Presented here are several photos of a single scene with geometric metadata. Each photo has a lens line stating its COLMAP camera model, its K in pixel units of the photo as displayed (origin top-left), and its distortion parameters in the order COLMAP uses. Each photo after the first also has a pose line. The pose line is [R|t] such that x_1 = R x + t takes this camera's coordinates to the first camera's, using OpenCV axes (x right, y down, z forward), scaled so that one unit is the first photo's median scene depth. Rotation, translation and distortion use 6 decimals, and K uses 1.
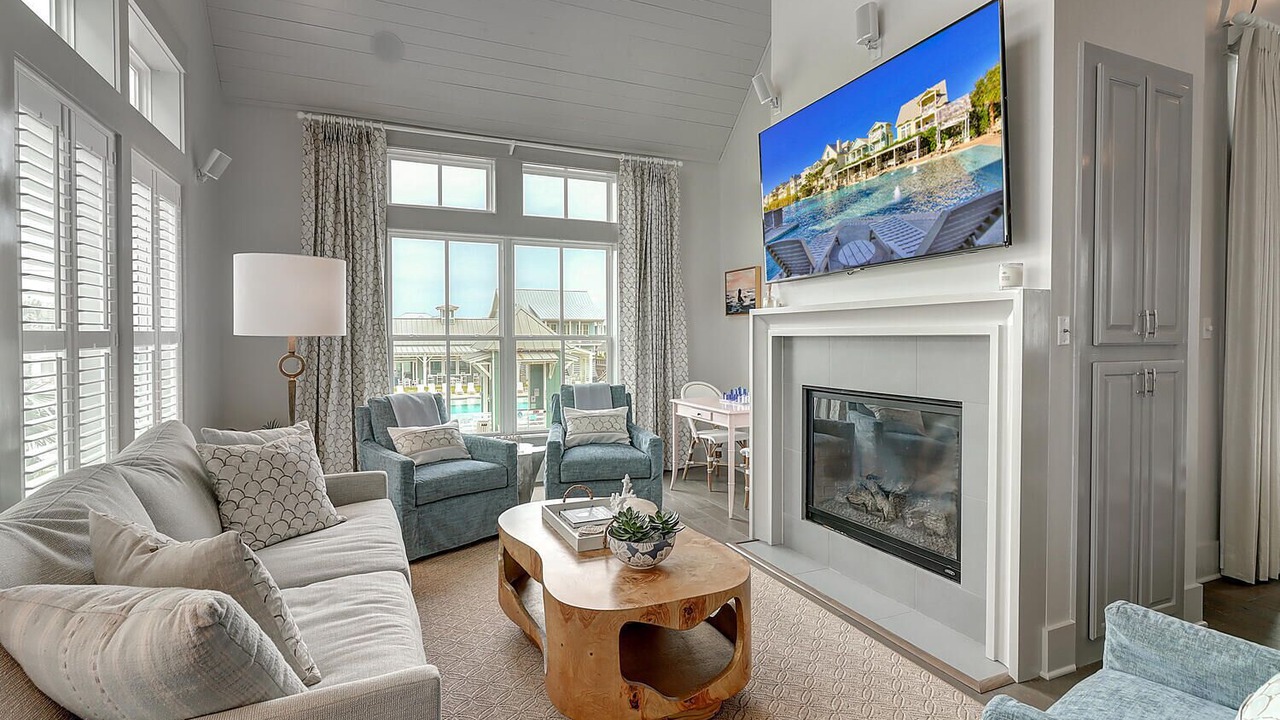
lens RADIAL K [[623.5, 0, 645.8], [0, 623.5, 337.5], [0, 0, 1]] dist [0.000992, 0.000129]
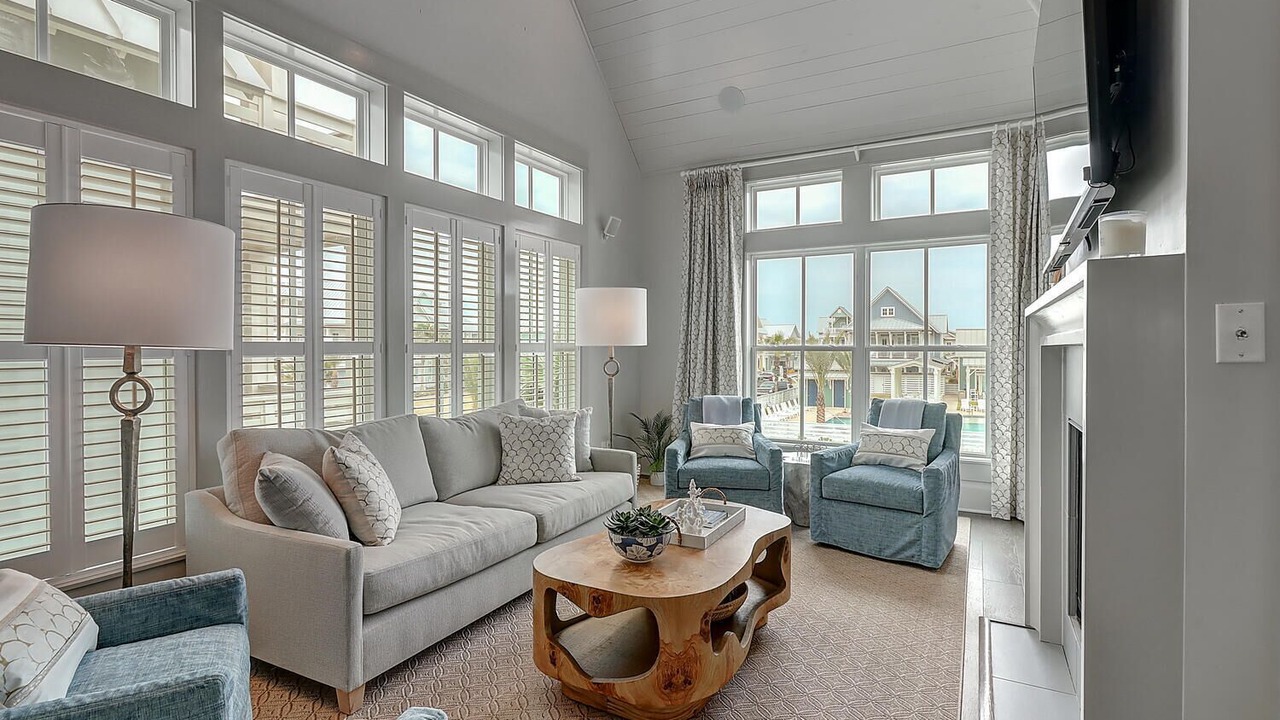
lens RADIAL K [[623.5, 0, 645.8], [0, 623.5, 337.5], [0, 0, 1]] dist [0.000992, 0.000129]
pose [[0.601887, -0.013120, -0.798474, 0.376271], [-0.002366, 0.999831, -0.018212, 0.002295], [0.798578, 0.012850, 0.601754, 0.155938]]
